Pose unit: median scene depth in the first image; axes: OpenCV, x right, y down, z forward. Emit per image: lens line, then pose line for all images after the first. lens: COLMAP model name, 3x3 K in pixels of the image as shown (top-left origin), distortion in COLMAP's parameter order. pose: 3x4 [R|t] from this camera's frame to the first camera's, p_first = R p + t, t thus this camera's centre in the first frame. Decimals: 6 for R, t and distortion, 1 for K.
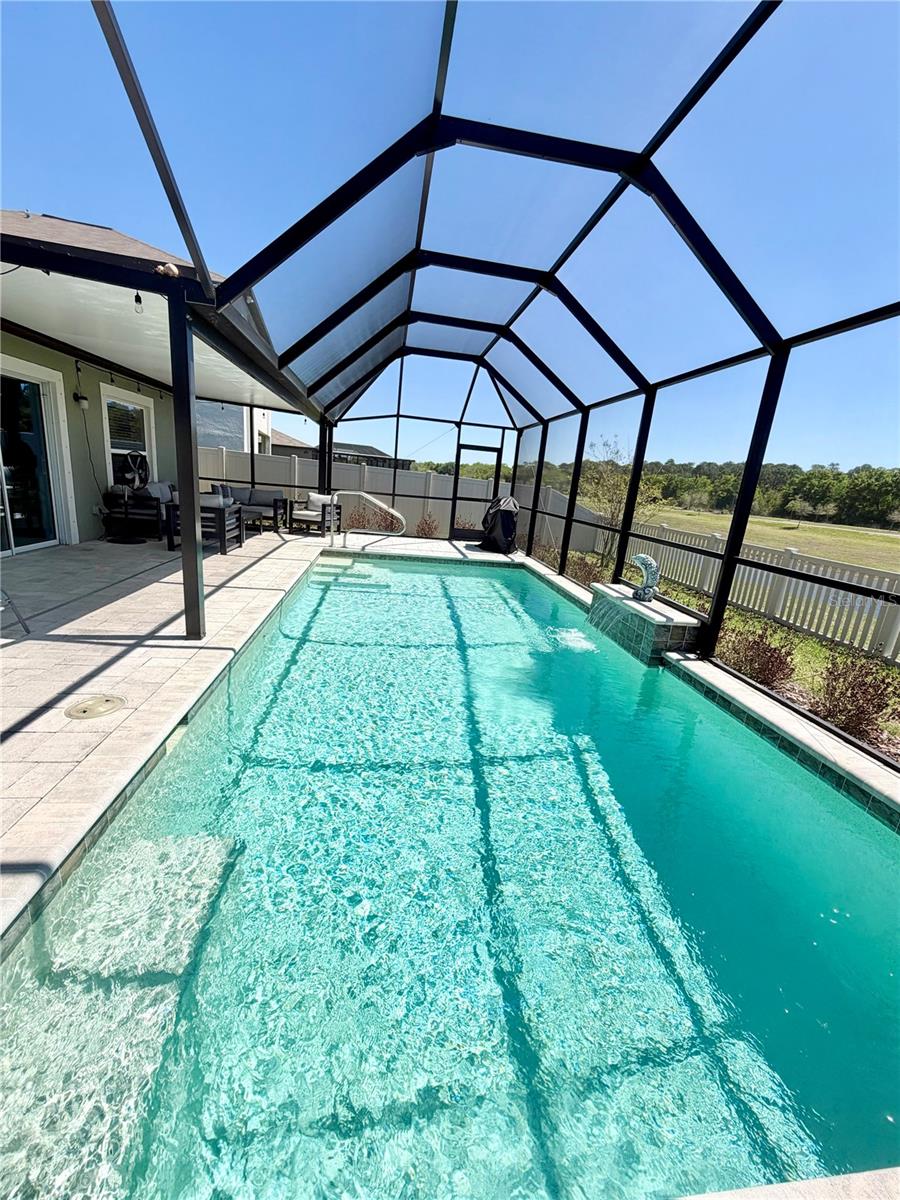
lens RADIAL K [[478.1, 0, 450.0], [0, 478.1, 600.0], [0, 0, 1]] dist [0.000248, -0.000862]
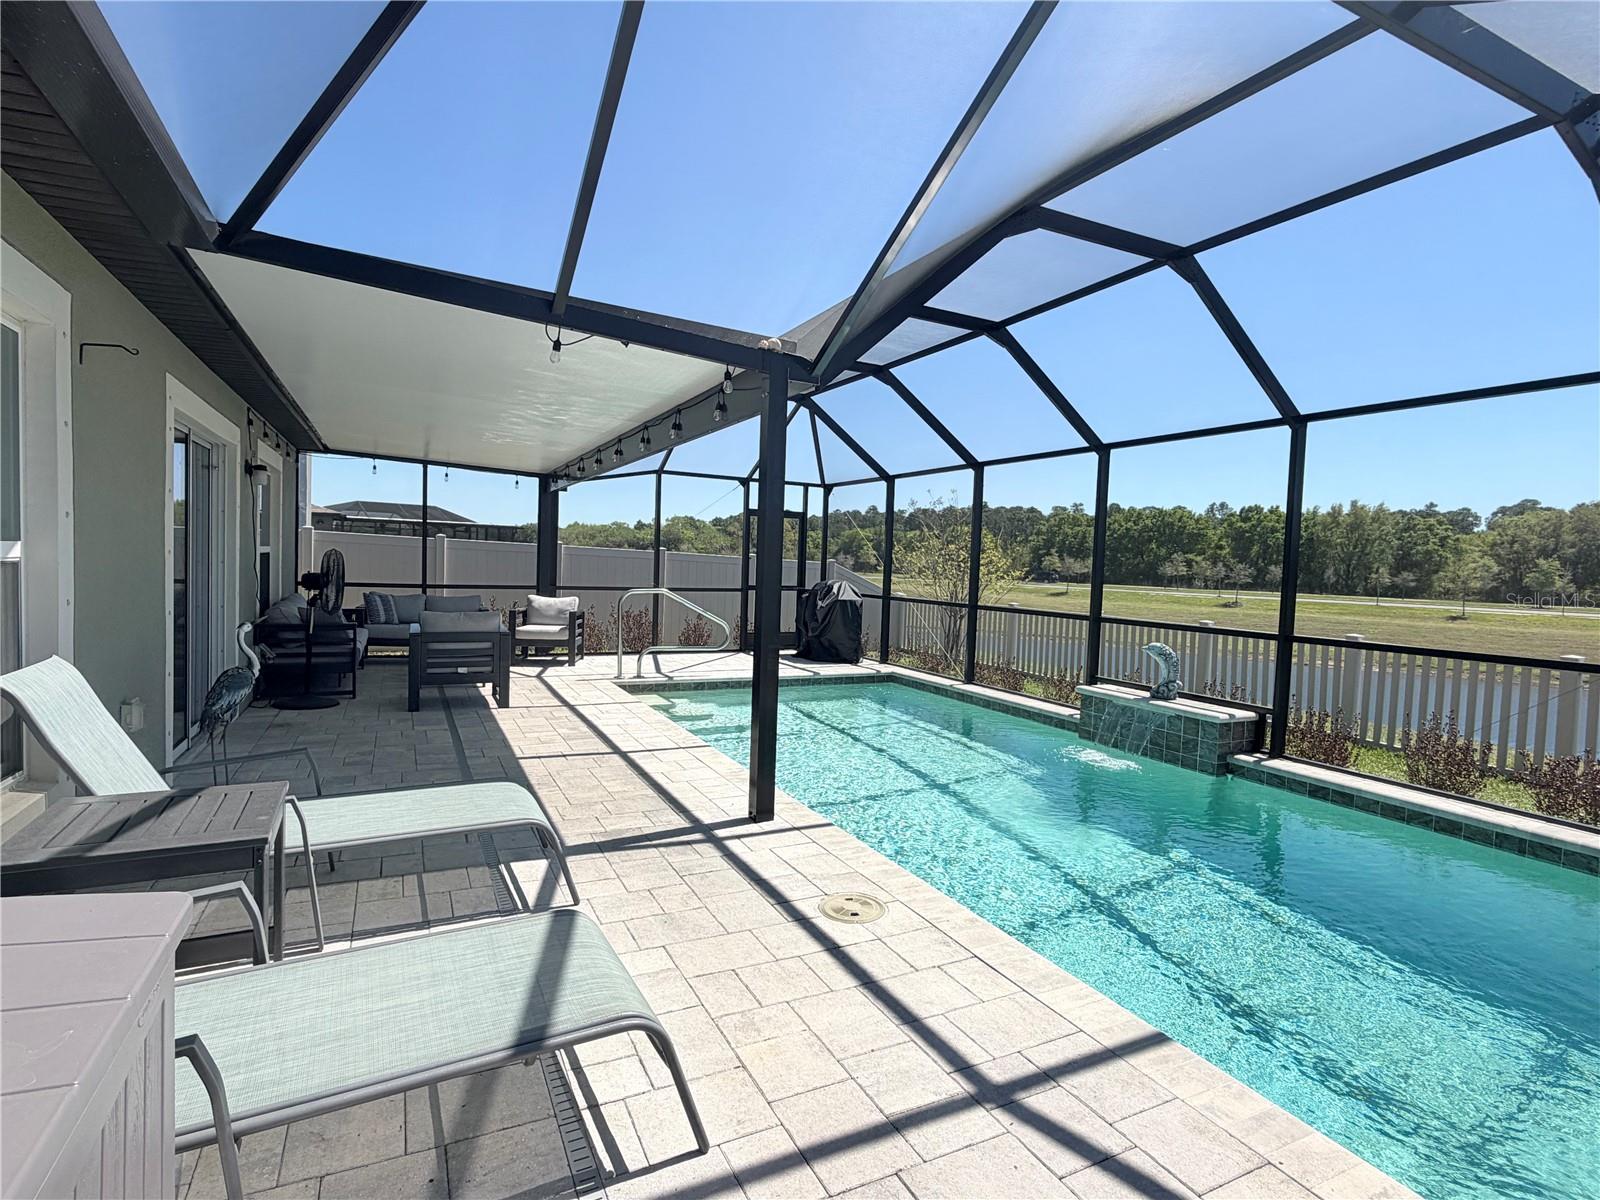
lens RADIAL K [[801.6, 0, 800.0], [0, 801.6, 600.0], [0, 0, 1]] dist [0.003129, 0.001234]
pose [[0.944136, -0.071942, 0.321609, -0.673265], [0.127827, 0.979425, -0.156163, -0.034544], [-0.303757, 0.188549, 0.933906, -0.130815]]
